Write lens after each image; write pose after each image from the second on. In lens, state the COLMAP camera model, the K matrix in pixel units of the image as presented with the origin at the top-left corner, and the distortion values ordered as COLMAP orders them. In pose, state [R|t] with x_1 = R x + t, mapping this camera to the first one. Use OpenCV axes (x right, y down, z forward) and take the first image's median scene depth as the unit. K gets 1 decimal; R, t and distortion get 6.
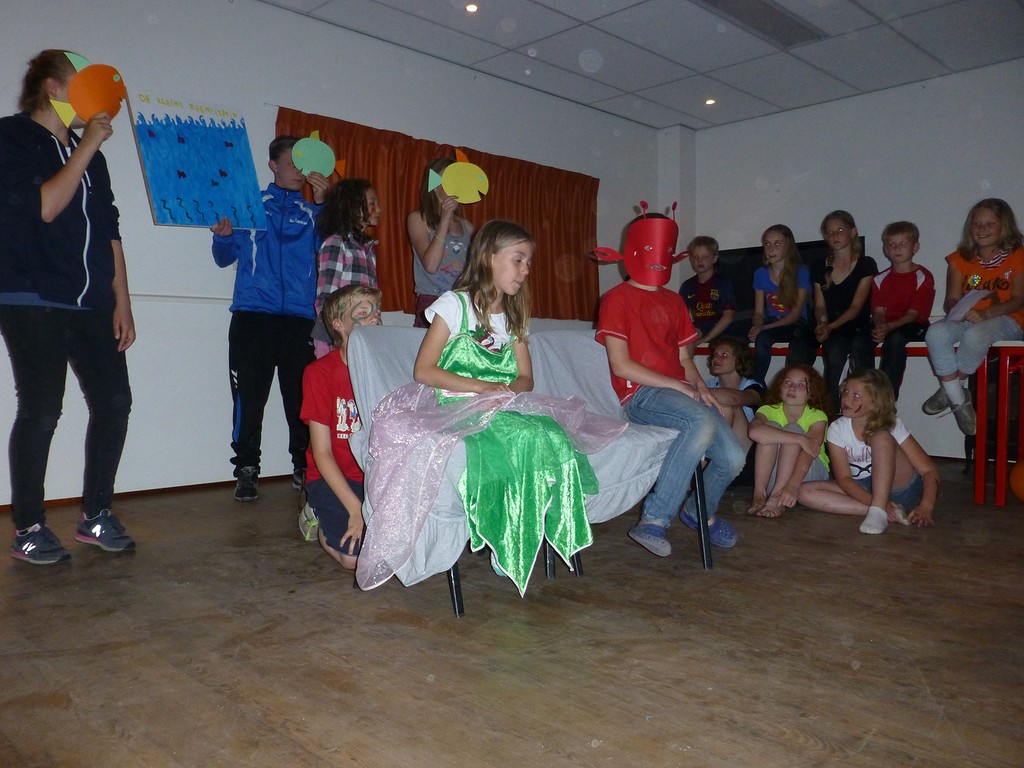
lens RADIAL K [[838.4, 0, 512.0], [0, 838.4, 384.0], [0, 0, 1]] dist [-0.003507, -0.009872]
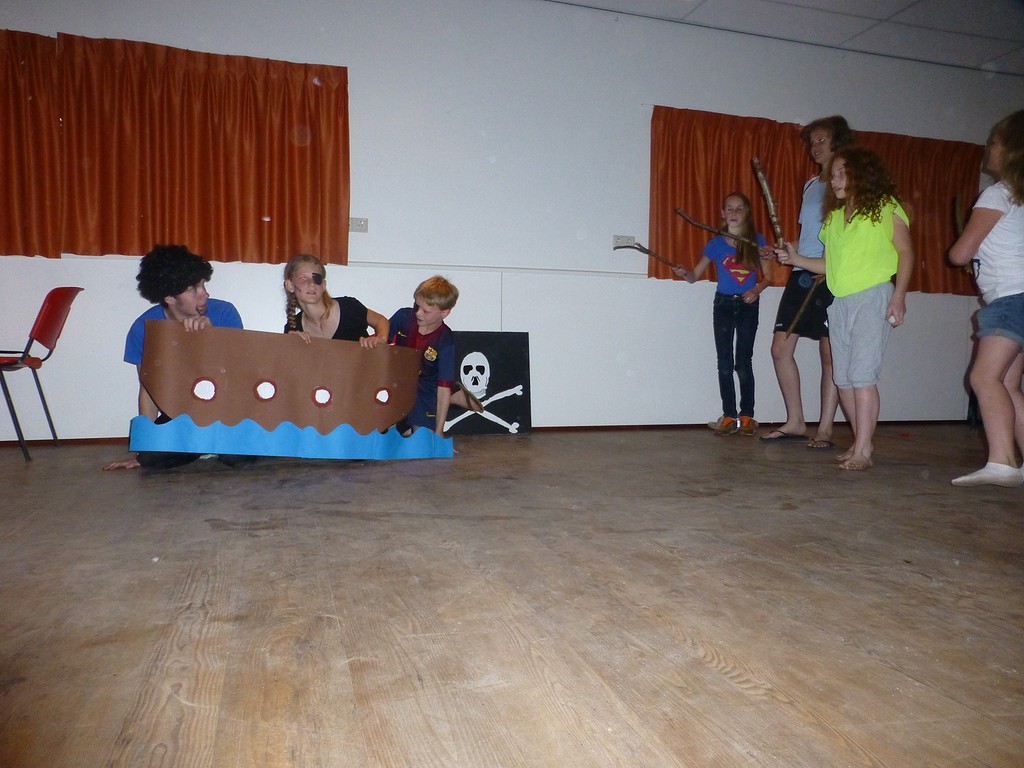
lens RADIAL K [[732.9, 0, 520.4], [0, 732.9, 378.5], [0, 0, 1]] dist [-0.006077, -0.009325]
pose [[0.895000, 0.034780, -0.444707, 0.055547], [-0.028235, 0.999374, 0.021334, 0.086113], [0.445171, -0.006537, 0.895422, 0.026349]]
